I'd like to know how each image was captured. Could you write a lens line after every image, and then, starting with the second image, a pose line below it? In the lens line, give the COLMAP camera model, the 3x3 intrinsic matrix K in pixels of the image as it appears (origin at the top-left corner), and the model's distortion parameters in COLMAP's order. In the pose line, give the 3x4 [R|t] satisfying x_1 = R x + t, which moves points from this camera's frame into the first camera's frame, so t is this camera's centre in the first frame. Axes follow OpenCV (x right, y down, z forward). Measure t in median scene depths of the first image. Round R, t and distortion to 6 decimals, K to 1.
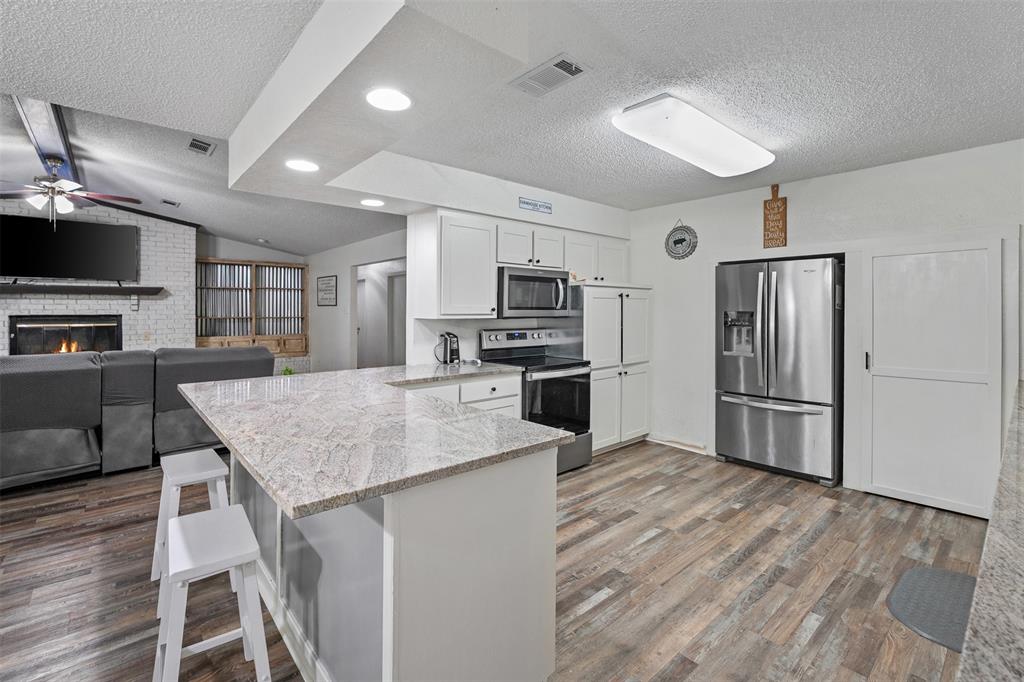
lens RADIAL K [[459.7, 0, 513.8], [0, 459.7, 309.8], [0, 0, 1]] dist [-0.001069, -0.000089]
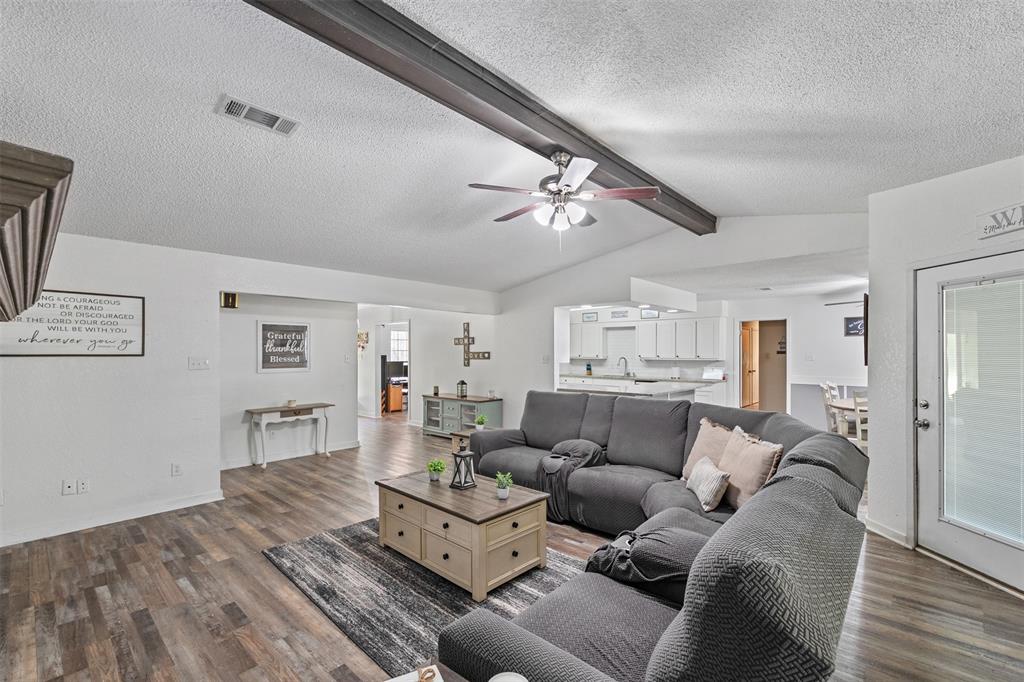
lens RADIAL K [[448.5, 0, 511.1], [0, 448.5, 346.6], [0, 0, 1]] dist [-0.002153, -0.000361]
pose [[-0.111858, 0.010206, 0.993672, -1.789675], [0.001108, 0.999948, -0.010146, -0.026178], [-0.993724, -0.000034, -0.111864, 1.229759]]
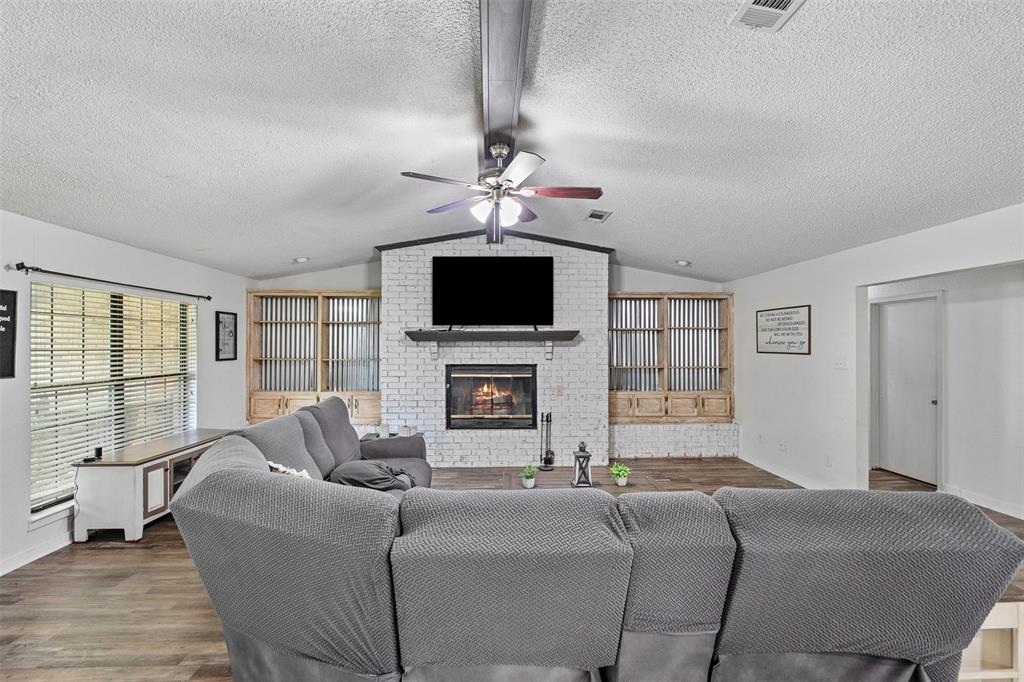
lens RADIAL K [[448.5, 0, 511.1], [0, 448.5, 346.6], [0, 0, 1]] dist [-0.002153, -0.000361]
pose [[0.782859, 0.001874, -0.622197, -0.622022], [-0.000413, 0.999997, 0.002492, -0.039613], [0.622199, -0.001694, 0.782857, 0.535190]]
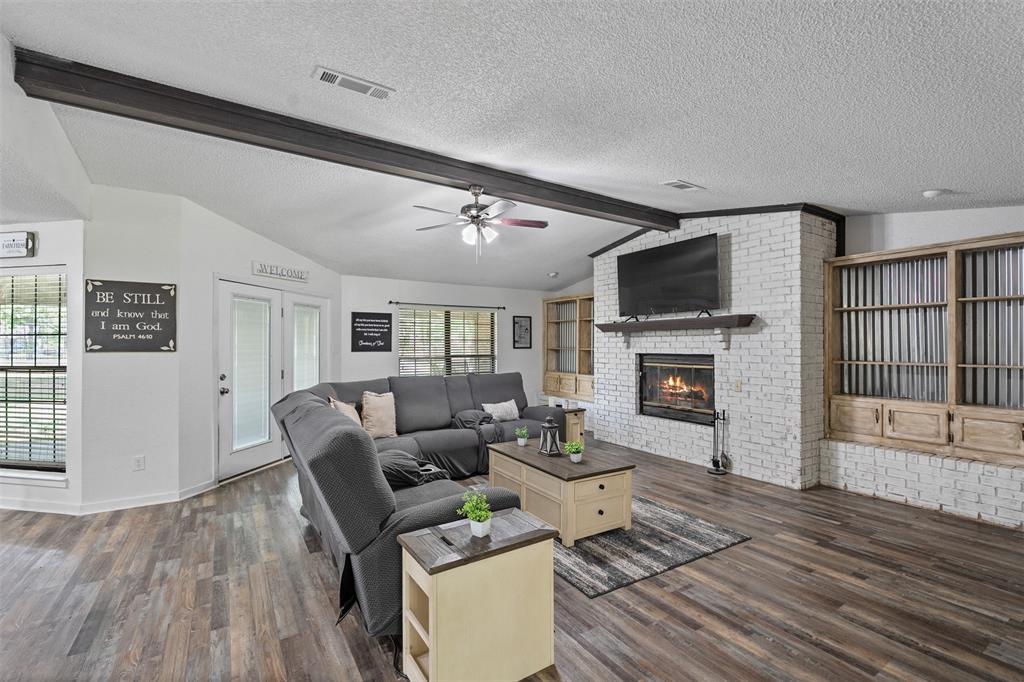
lens RADIAL K [[447.6, 0, 510.5], [0, 447.6, 343.9], [0, 0, 1]] dist [-0.002028, -0.000307]
pose [[-0.140662, -0.003330, -0.990052, -0.123160], [0.001062, 0.999993, -0.003514, -0.007997], [0.990057, -0.001545, -0.140657, 1.274677]]
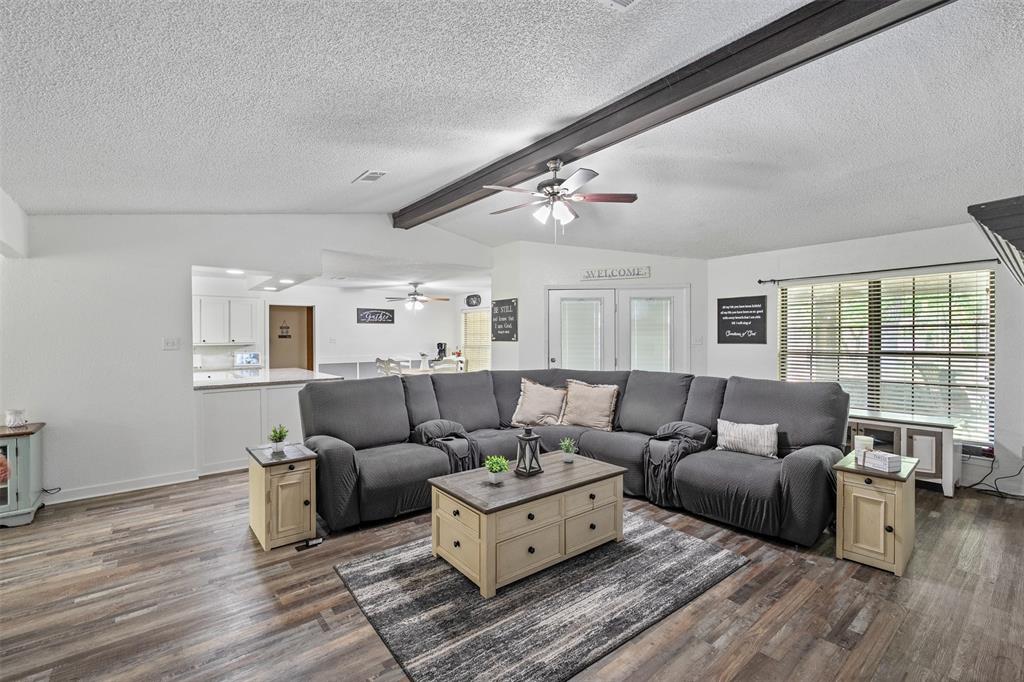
lens RADIAL K [[447.6, 0, 510.5], [0, 447.6, 343.9], [0, 0, 1]] dist [-0.002028, -0.000307]
pose [[-0.999349, 0.004010, 0.035863, -1.007634], [0.004535, 0.999884, 0.014546, -0.008323], [-0.035801, 0.014699, -0.999251, 1.936812]]
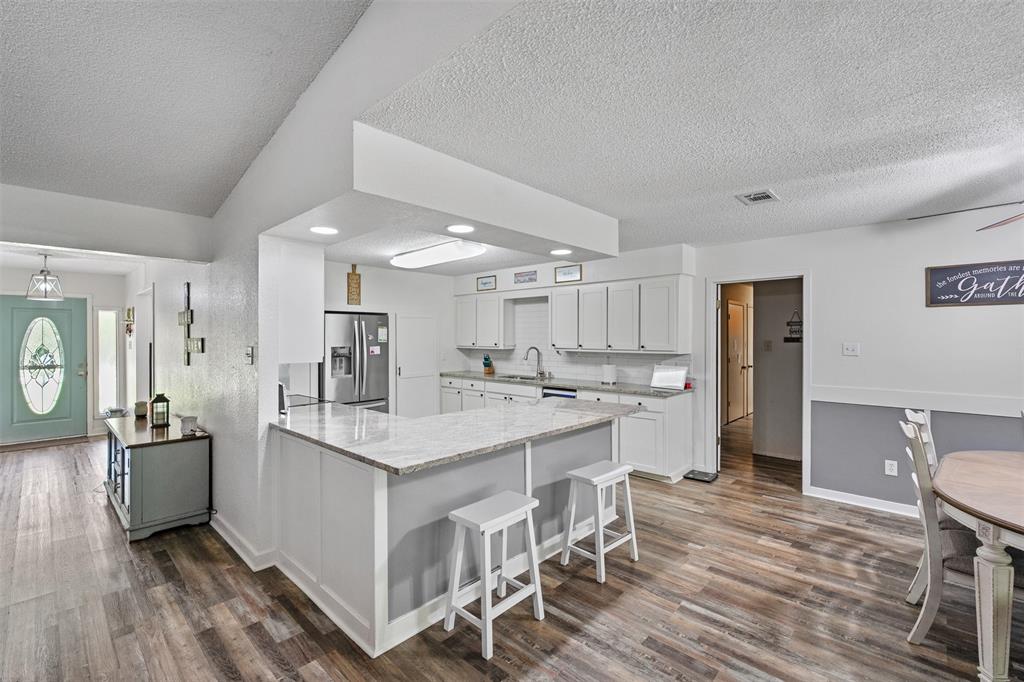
lens RADIAL K [[447.9, 0, 512.0], [0, 447.9, 341.0], [0, 0, 1]] dist [-0.001697, -0.000329]
pose [[-0.102407, -0.008928, 0.994703, -0.929295], [-0.000461, 0.999960, 0.008928, -0.025582], [-0.994742, 0.000456, -0.102407, 0.581399]]
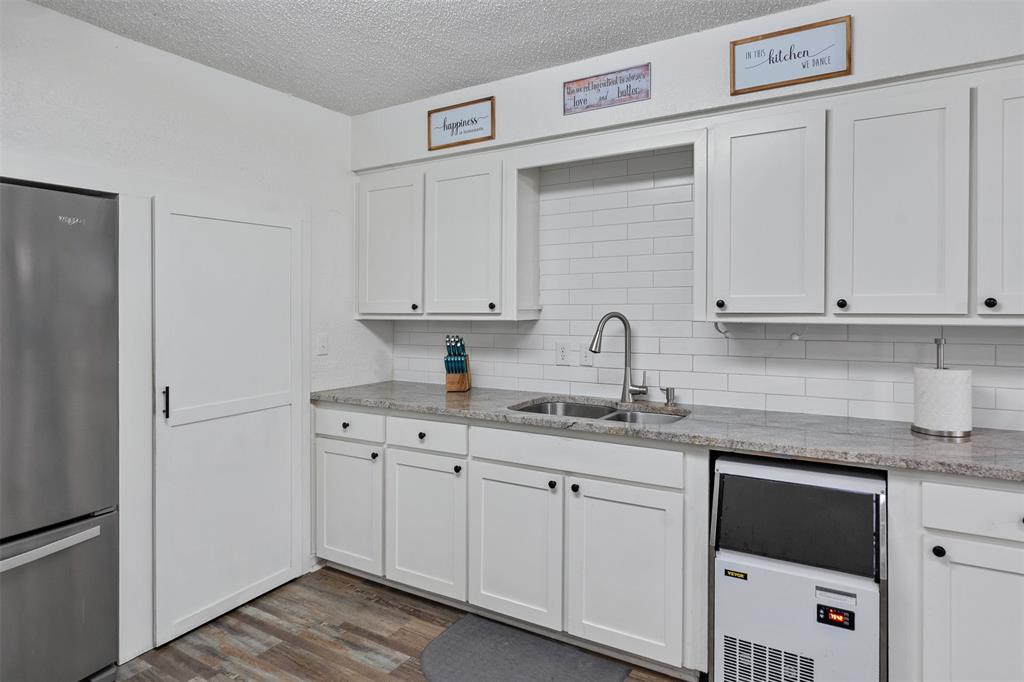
lens RADIAL K [[581.0, 0, 511.6], [0, 581.0, 296.2], [0, 0, 1]] dist [0.000448, 0.000276]
pose [[-0.308253, 0.021285, 0.951066, -0.013831], [0.004446, 0.999771, -0.020934, 0.002859], [-0.951294, -0.002224, -0.308277, 0.662621]]
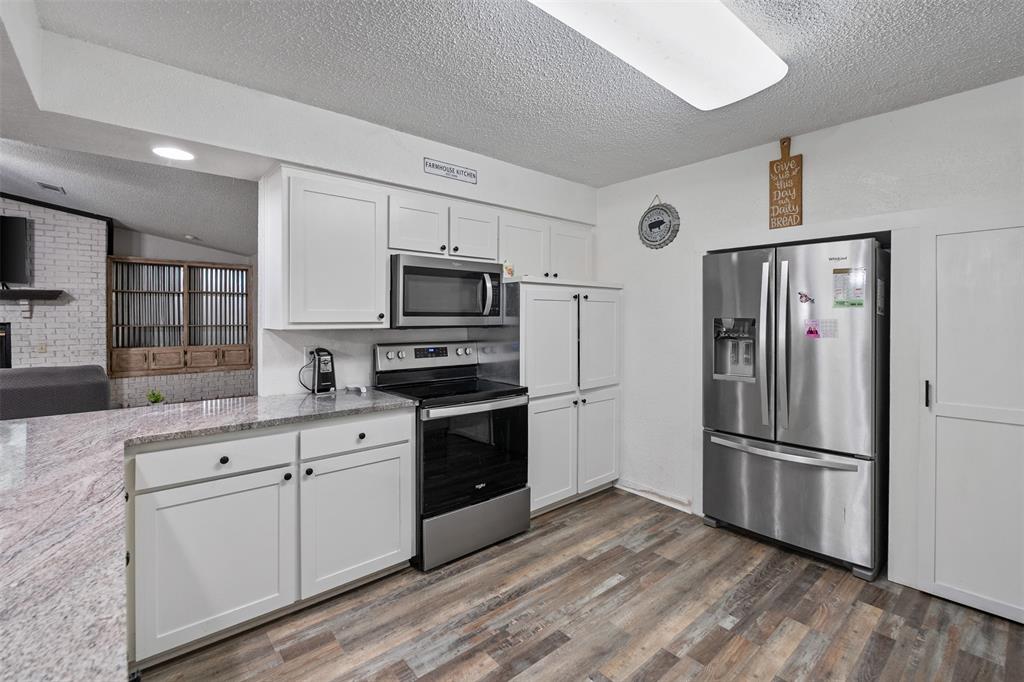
lens RADIAL K [[454.4, 0, 518.2], [0, 454.4, 316.6], [0, 0, 1]] dist [-0.006512, -0.000504]
pose [[0.999985, -0.000940, -0.005415, 0.151461], [0.000938, 1.000000, -0.000244, 0.000627], [0.005415, 0.000239, 0.999985, 0.283076]]
